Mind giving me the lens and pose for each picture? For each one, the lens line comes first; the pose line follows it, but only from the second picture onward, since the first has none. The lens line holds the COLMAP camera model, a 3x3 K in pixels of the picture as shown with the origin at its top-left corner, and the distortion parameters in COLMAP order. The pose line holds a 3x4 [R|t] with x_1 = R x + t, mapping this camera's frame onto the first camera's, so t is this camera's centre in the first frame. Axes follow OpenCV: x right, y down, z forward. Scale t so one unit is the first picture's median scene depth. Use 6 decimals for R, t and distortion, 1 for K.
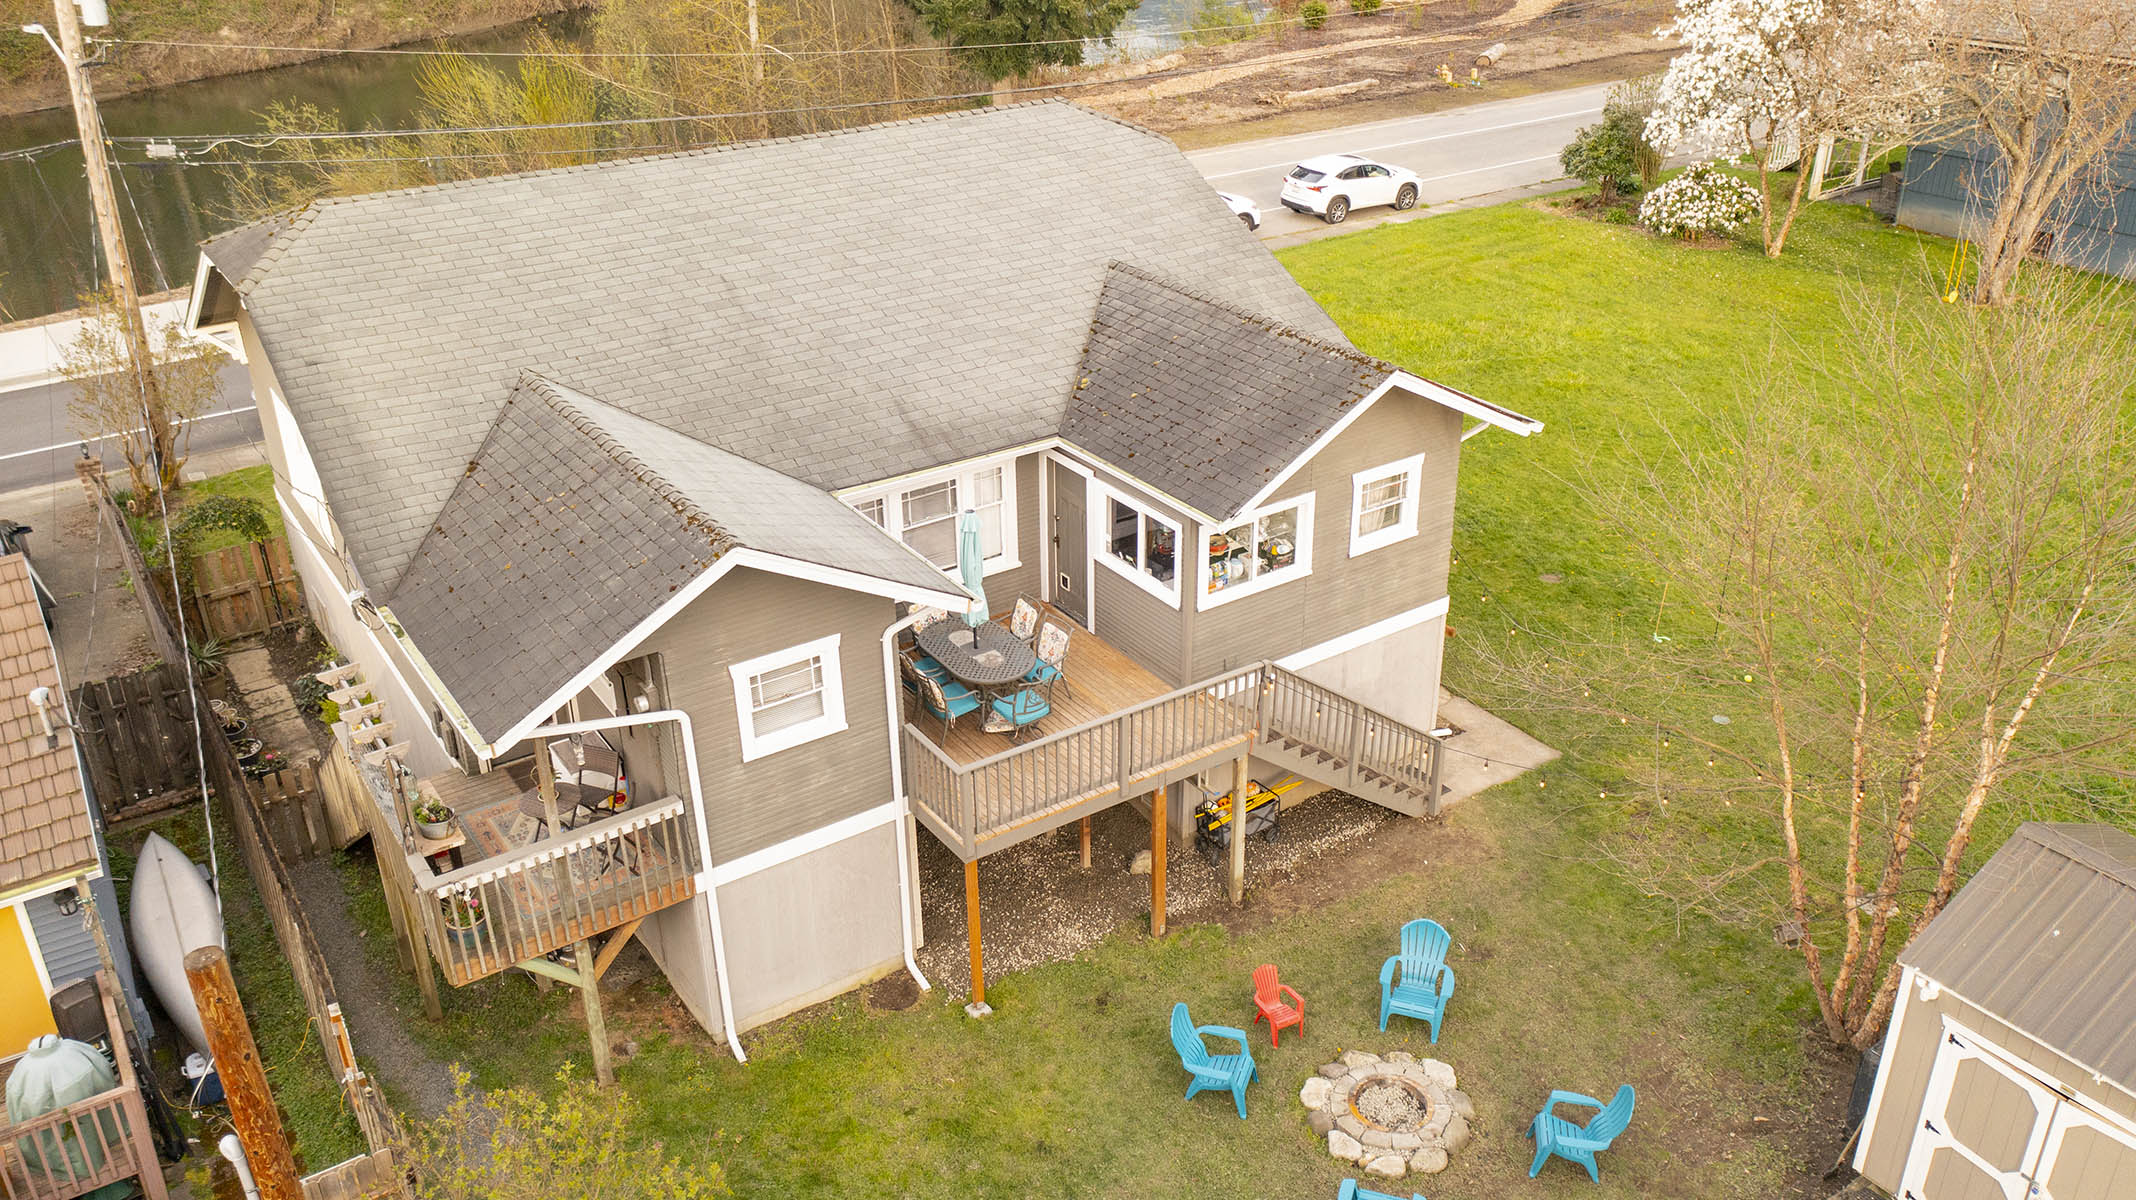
lens RADIAL K [[1655.2, 0, 1061.7], [0, 1655.2, 583.3], [0, 0, 1]] dist [-0.014099, 0.013012]
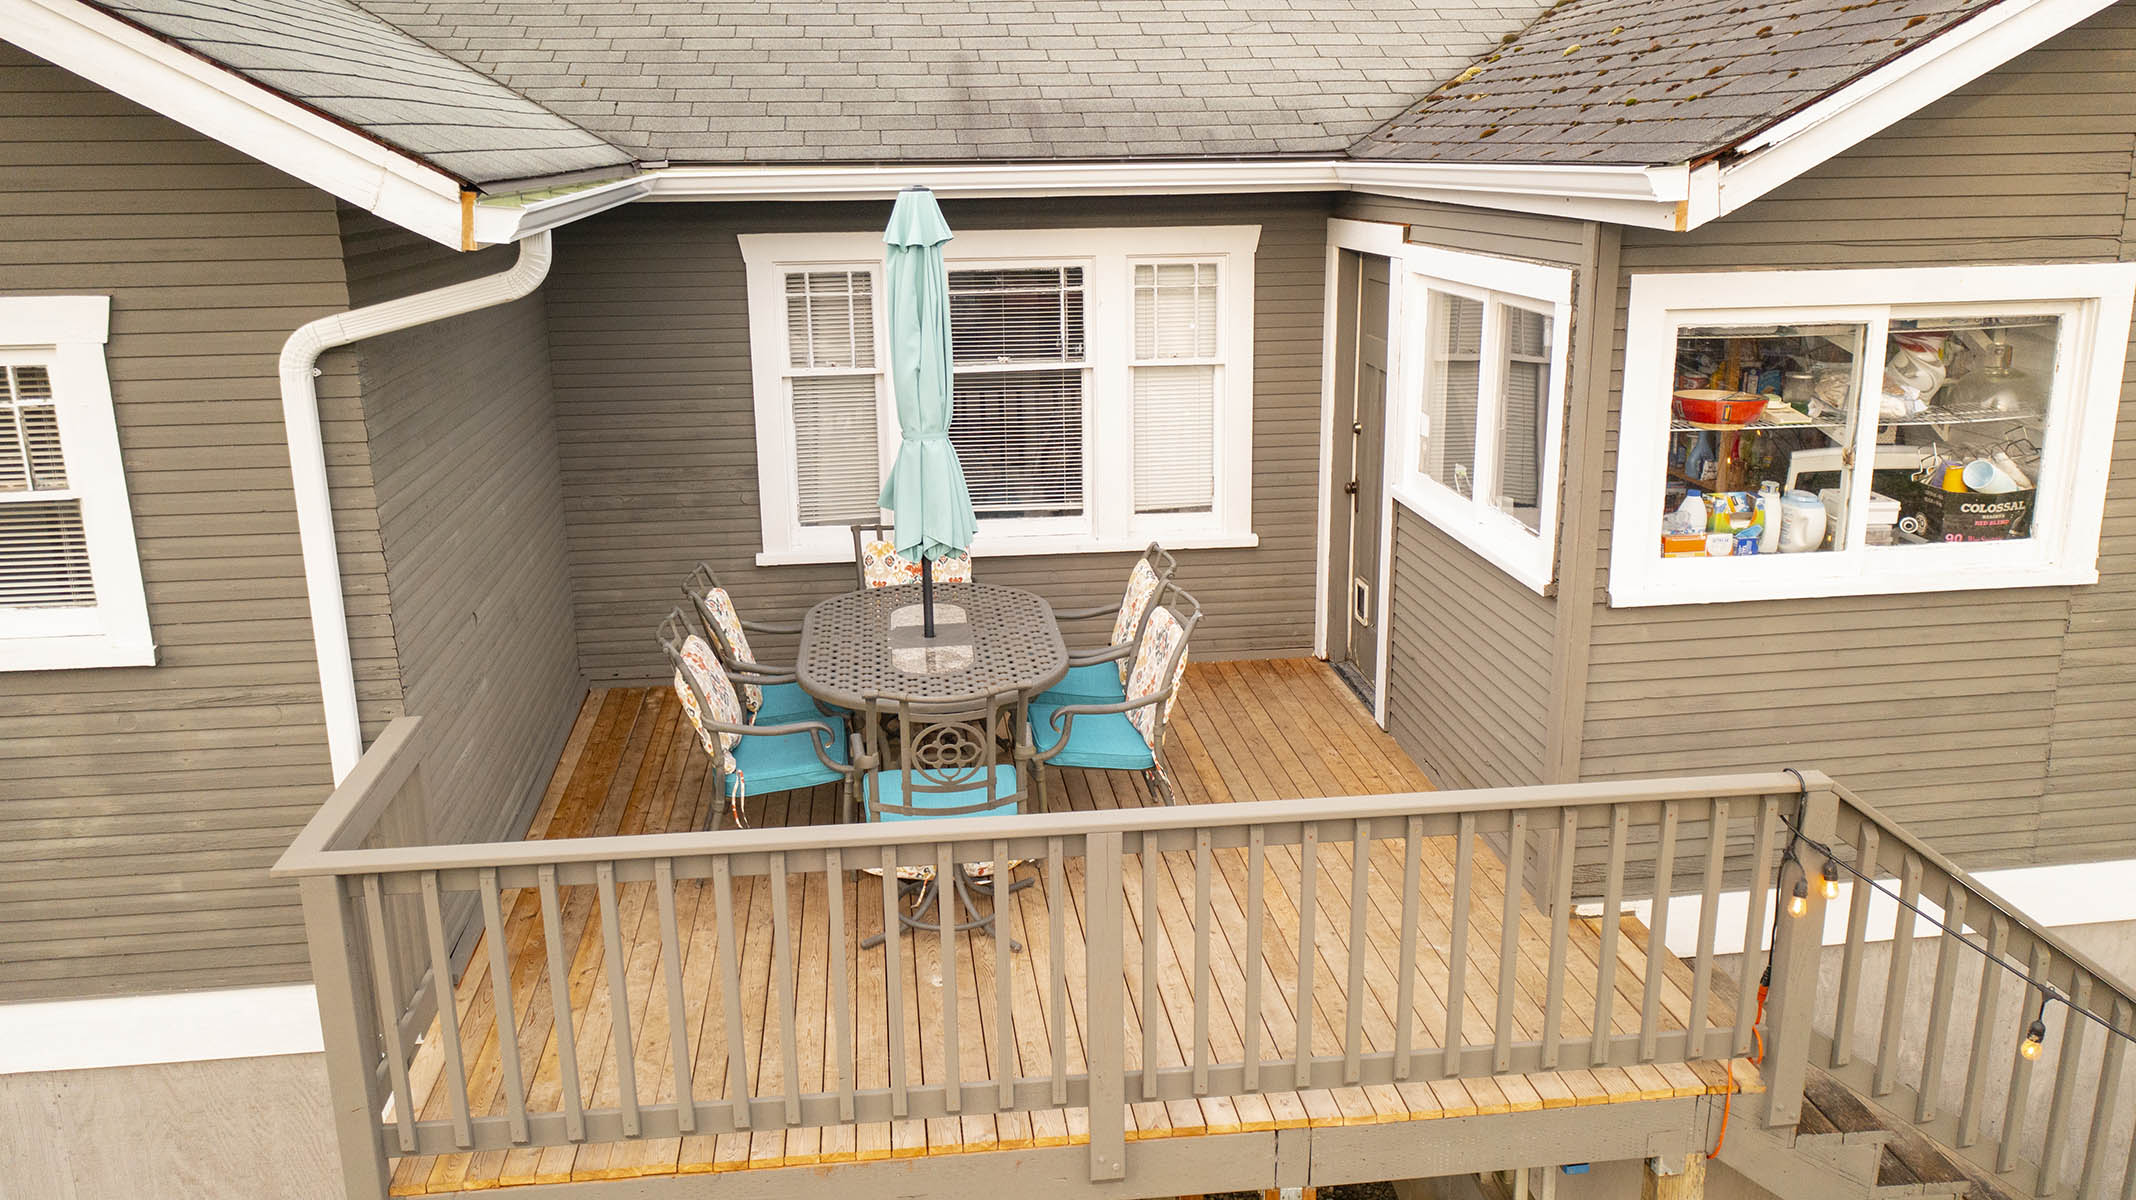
lens RADIAL K [[1655.2, 0, 1076.0], [0, 1655.2, 596.1], [0, 0, 1]] dist [-0.014099, 0.013012]
pose [[0.891596, 0.119491, -0.436783, 0.126933], [-0.201368, 0.968562, -0.146079, 0.077078], [0.405596, 0.218197, 0.887627, 0.724608]]
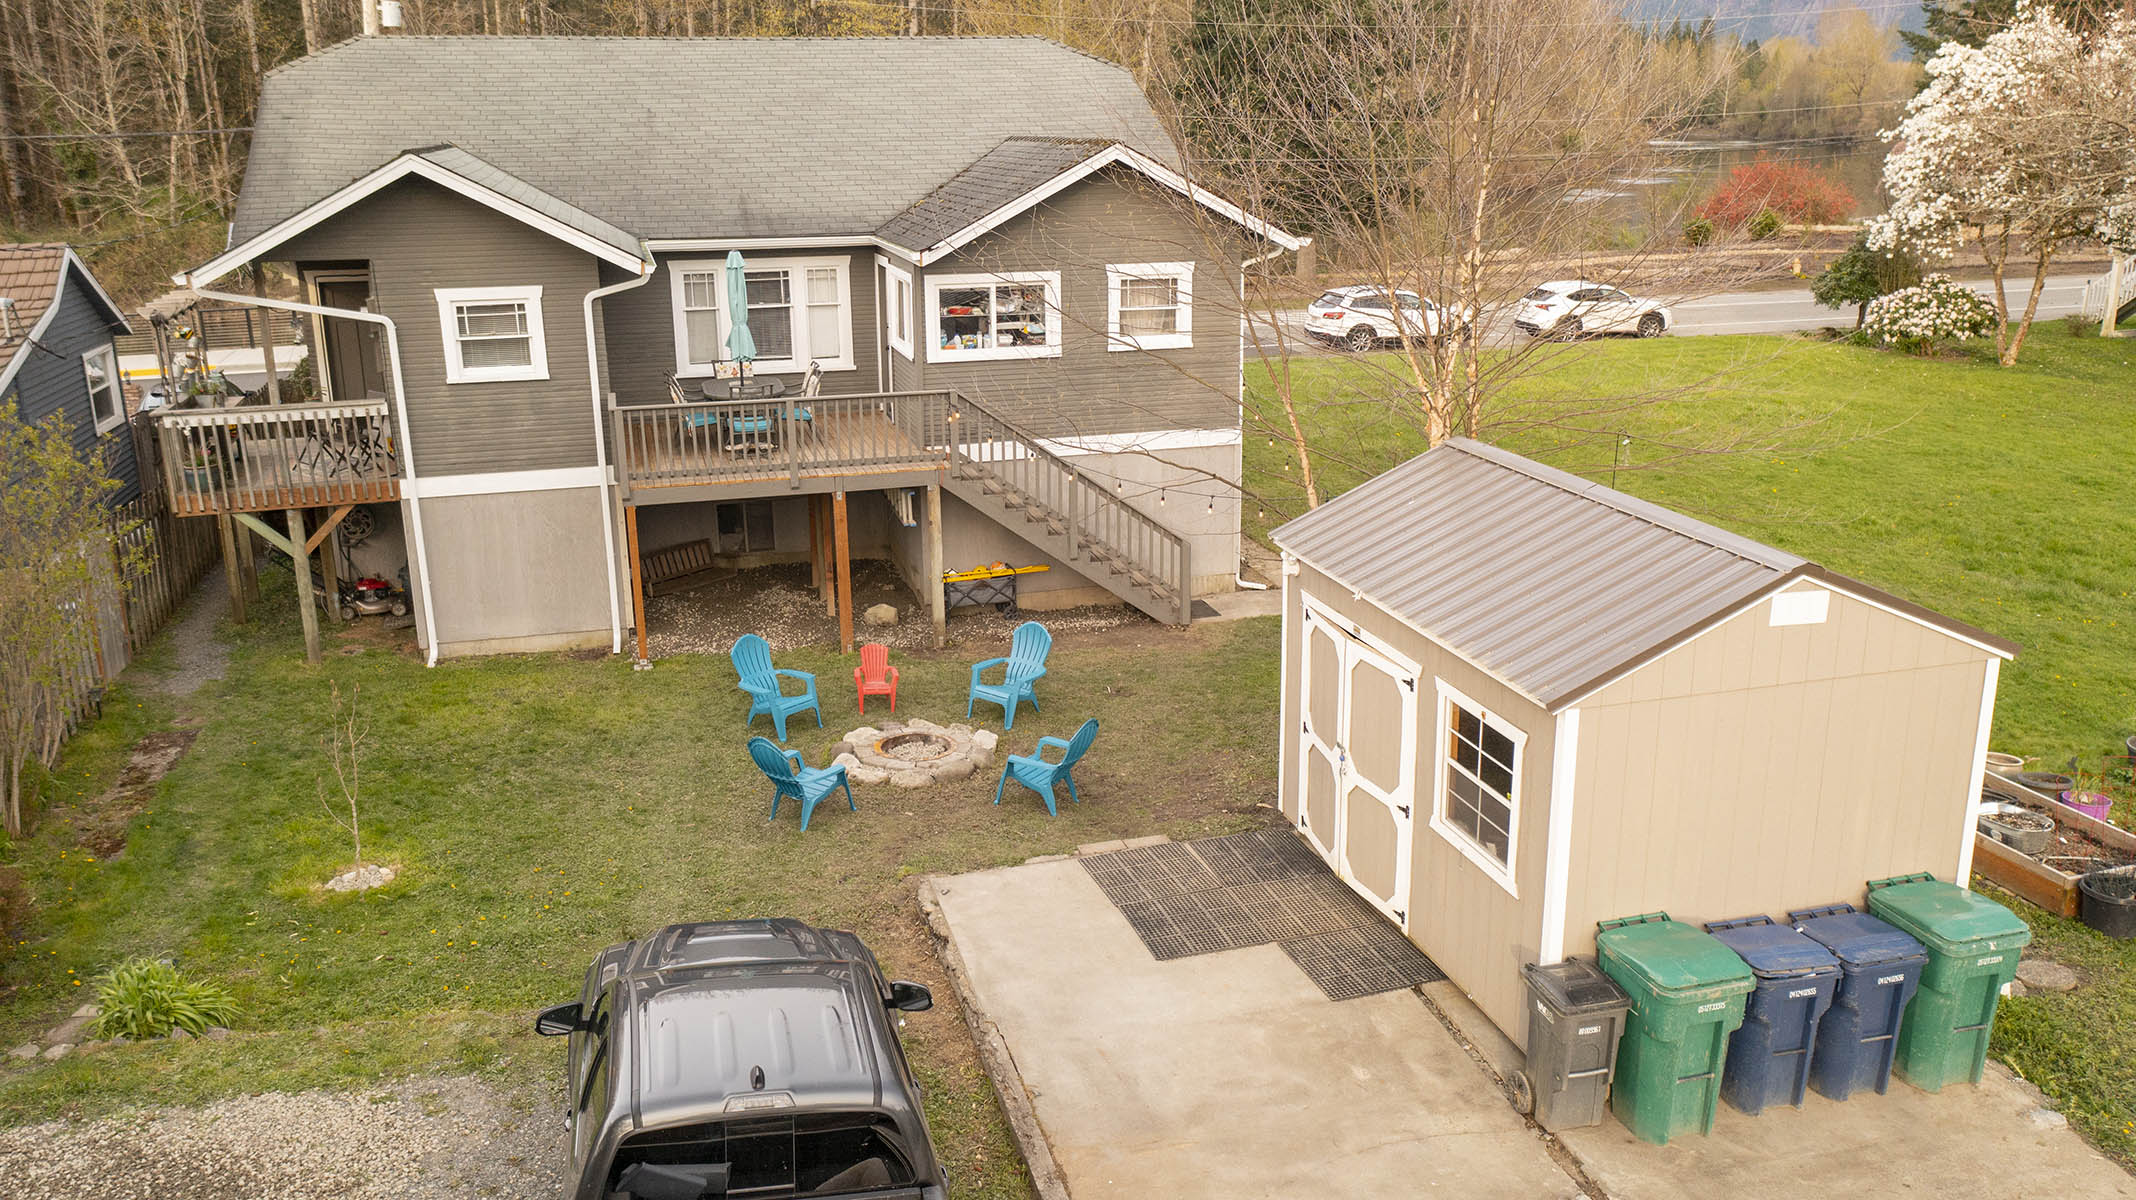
lens RADIAL K [[1655.2, 0, 1076.5], [0, 1655.2, 599.7], [0, 0, 1]] dist [-0.014099, 0.013012]
pose [[0.948849, 0.093777, -0.301482, 0.524838], [-0.144555, 0.977944, -0.150763, 0.323250], [0.280694, 0.186632, 0.941477, 0.040656]]
